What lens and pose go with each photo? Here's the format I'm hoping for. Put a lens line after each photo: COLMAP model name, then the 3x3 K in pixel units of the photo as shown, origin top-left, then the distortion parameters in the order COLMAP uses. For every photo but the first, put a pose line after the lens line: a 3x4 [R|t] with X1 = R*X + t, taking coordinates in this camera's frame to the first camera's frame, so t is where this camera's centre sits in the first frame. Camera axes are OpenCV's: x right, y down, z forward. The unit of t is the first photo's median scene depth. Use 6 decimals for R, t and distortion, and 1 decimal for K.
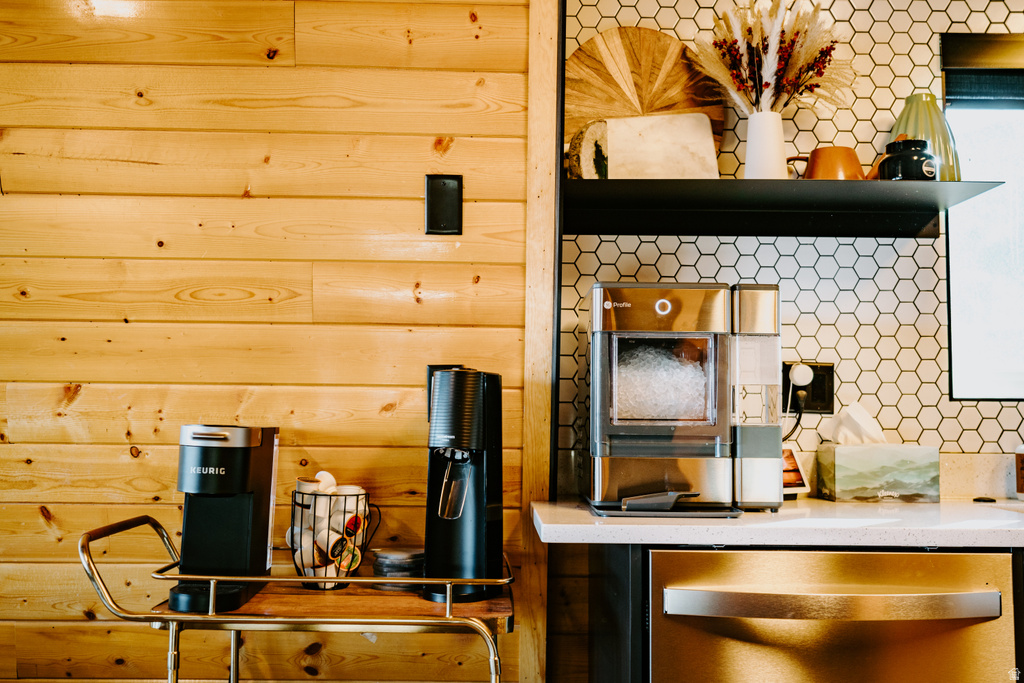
lens RADIAL K [[1004.8, 0, 512.0], [0, 1004.8, 341.5], [0, 0, 1]] dist [-0.002226, 0.007997]
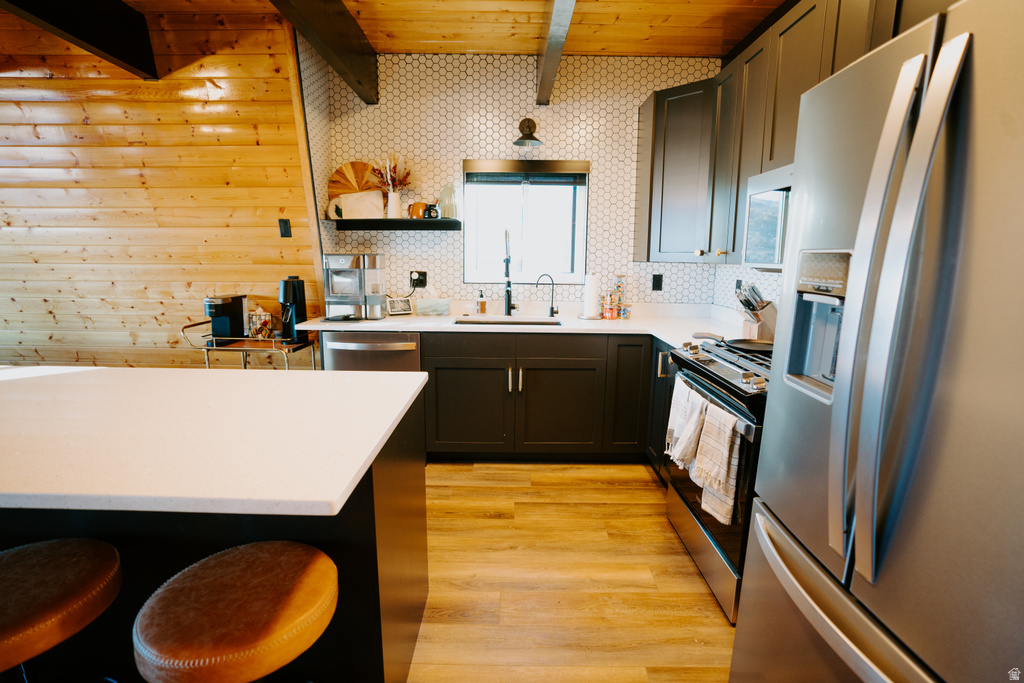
lens RADIAL K [[474.1, 0, 513.2], [0, 474.1, 338.8], [0, 0, 1]] dist [-0.073517, 0.028611]
pose [[0.999672, 0.006521, -0.024775, 0.700945], [-0.000164, 0.968665, 0.248371, -0.158668], [0.025618, -0.248286, 0.968348, -0.535076]]
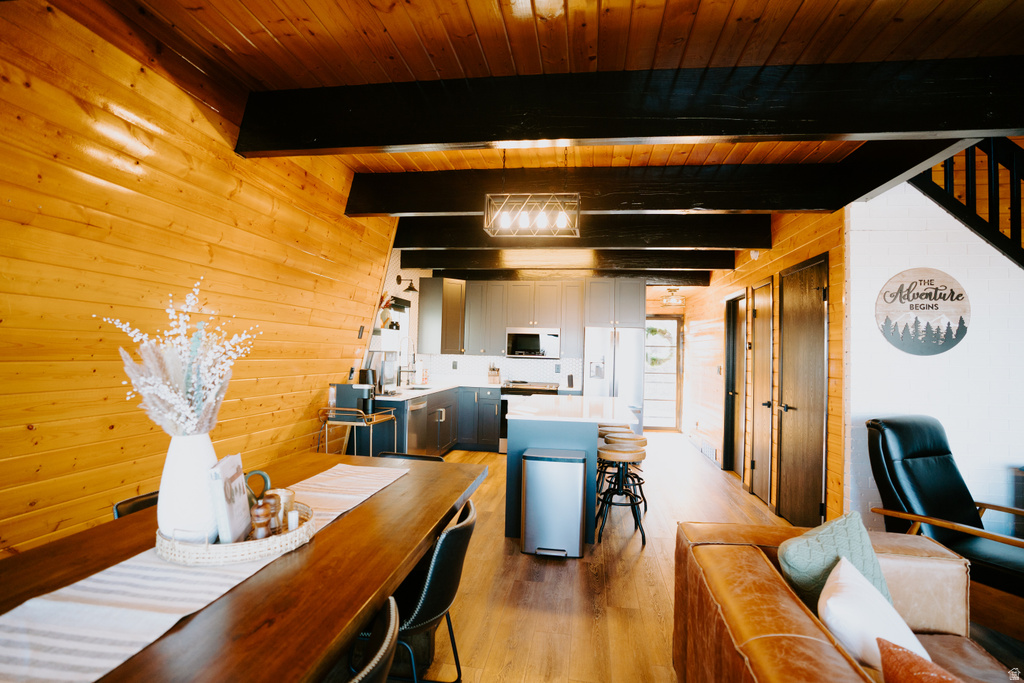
lens RADIAL K [[497.0, 0, 512.9], [0, 497.0, 338.9], [0, 0, 1]] dist [-0.078822, 0.035255]
pose [[0.170832, 0.022313, 0.985047, -2.082424], [-0.103295, 0.994640, -0.004616, -0.161820], [-0.979871, -0.100962, 0.172222, -0.058716]]
